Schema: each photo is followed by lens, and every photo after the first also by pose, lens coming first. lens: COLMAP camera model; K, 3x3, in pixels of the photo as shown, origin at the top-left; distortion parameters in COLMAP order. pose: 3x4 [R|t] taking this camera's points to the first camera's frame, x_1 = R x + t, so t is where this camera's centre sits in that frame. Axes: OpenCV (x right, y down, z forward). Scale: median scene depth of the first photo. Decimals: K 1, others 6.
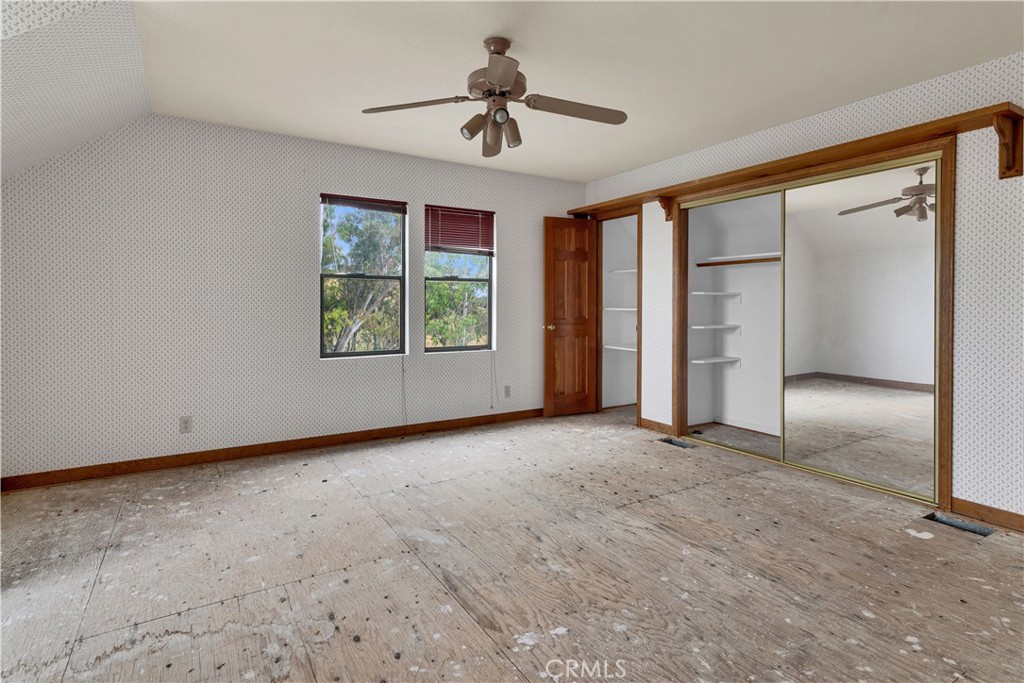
lens RADIAL K [[511.4, 0, 512.9], [0, 511.4, 311.0], [0, 0, 1]] dist [0.000900, 0.000721]
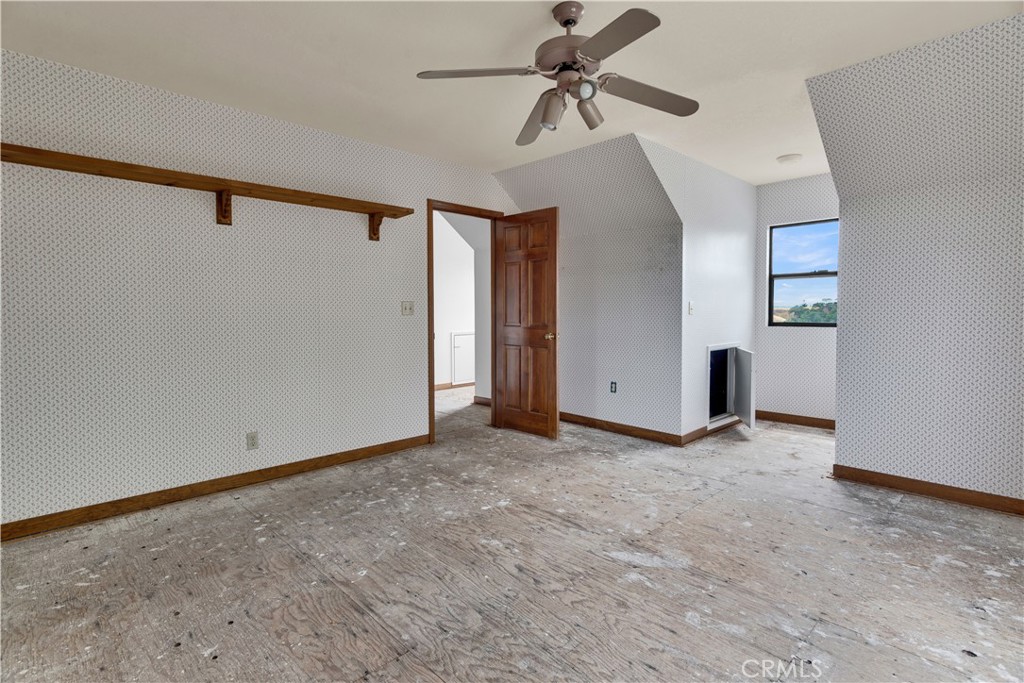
lens RADIAL K [[511.4, 0, 512.9], [0, 511.4, 311.0], [0, 0, 1]] dist [0.000900, 0.000721]
pose [[-0.977773, 0.001847, -0.209659, 0.272464], [-0.001140, 0.999900, 0.014127, -0.026501], [0.209664, 0.014052, -0.977673, 2.036022]]
